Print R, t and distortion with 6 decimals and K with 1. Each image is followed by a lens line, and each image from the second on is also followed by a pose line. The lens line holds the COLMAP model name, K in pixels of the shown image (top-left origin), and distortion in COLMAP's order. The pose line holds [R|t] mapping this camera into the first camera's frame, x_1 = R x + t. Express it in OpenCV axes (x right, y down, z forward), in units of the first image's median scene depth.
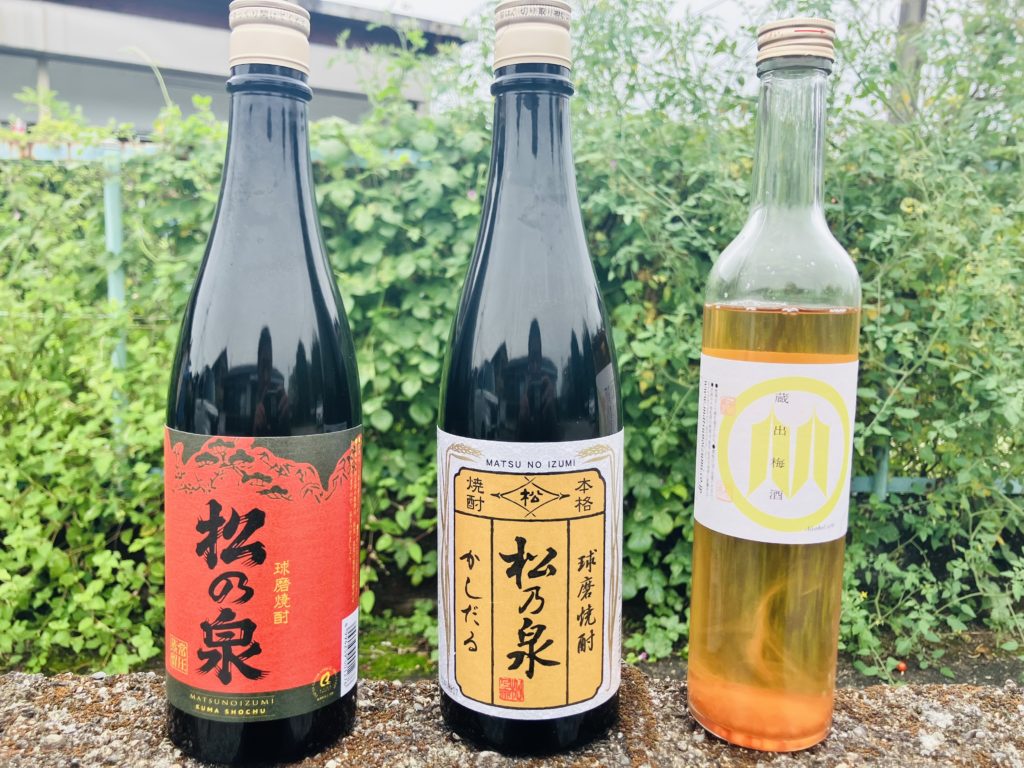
lens RADIAL K [[837.3, 0, 518.5], [0, 837.3, 376.5], [0, 0, 1]] dist [0.006974, 0.005034]
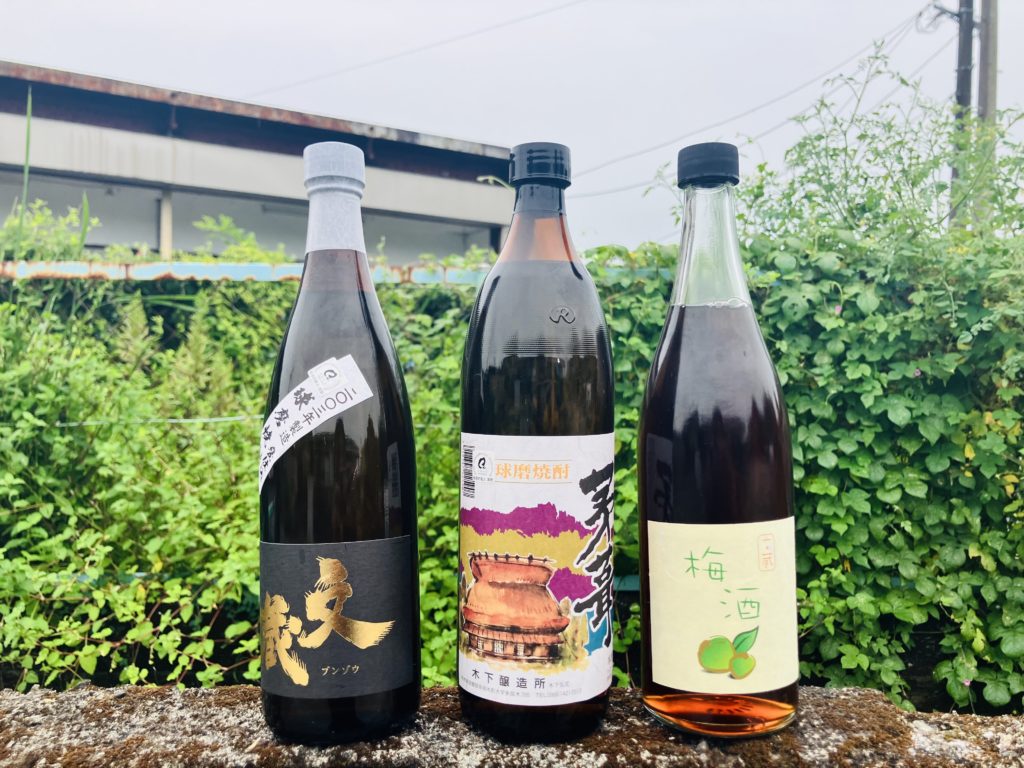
lens RADIAL K [[840.7, 0, 512.0], [0, 840.7, 384.0], [0, 0, 1]] dist [0.006149, 0.003127]
pose [[0.999572, -0.012484, -0.026469, -0.429893], [0.009126, 0.992316, -0.123395, 0.005673], [0.027806, 0.123101, 0.992005, -0.055928]]
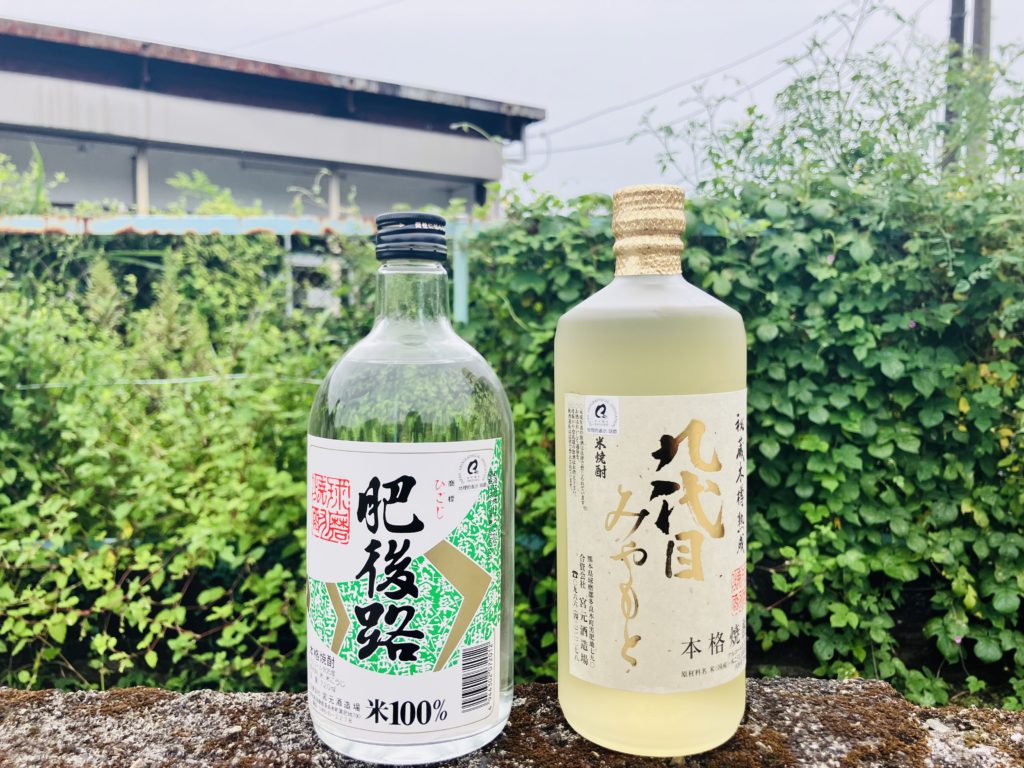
lens RADIAL K [[842.9, 0, 510.6], [0, 842.9, 384.1], [0, 0, 1]] dist [0.002830, 0.002172]
pose [[0.999665, -0.021097, -0.015019, -0.421339], [0.019910, 0.996968, -0.075228, 0.005444], [0.016560, 0.074903, 0.997053, -0.017576]]
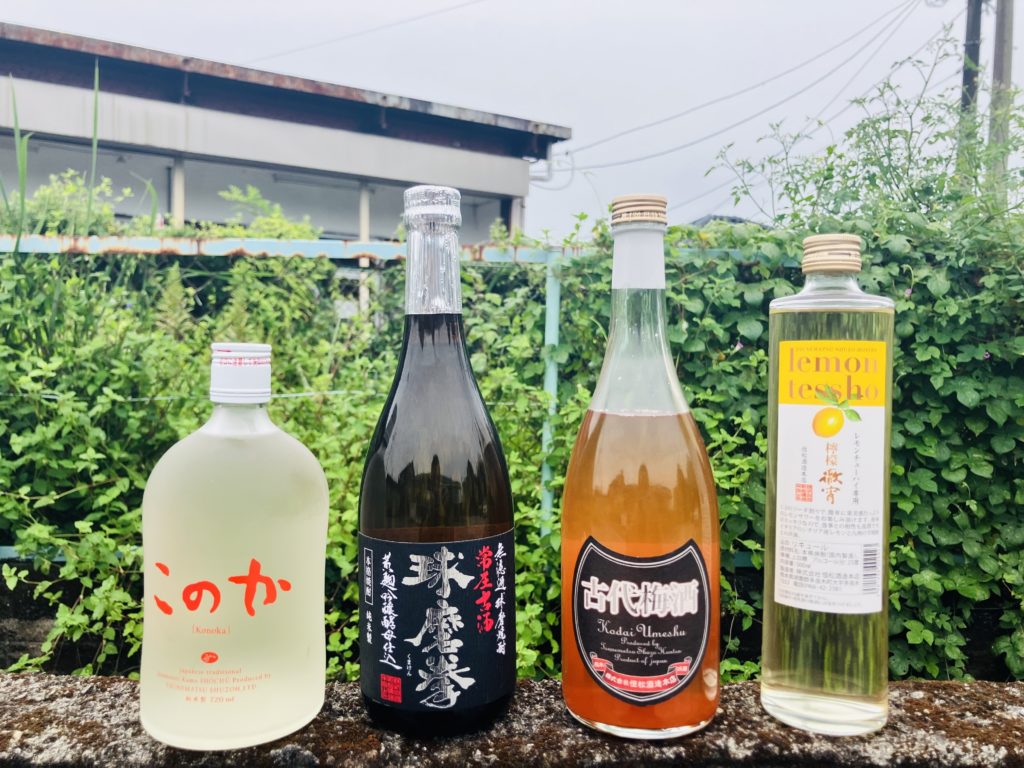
lens RADIAL K [[838.7, 0, 516.5], [0, 838.7, 380.4], [0, 0, 1]] dist [0.005246, 0.002446]
pose [[0.999899, -0.003630, -0.013717, -0.530513], [0.002342, 0.995687, -0.092749, -0.004140], [0.013994, 0.092708, 0.995595, -0.067024]]
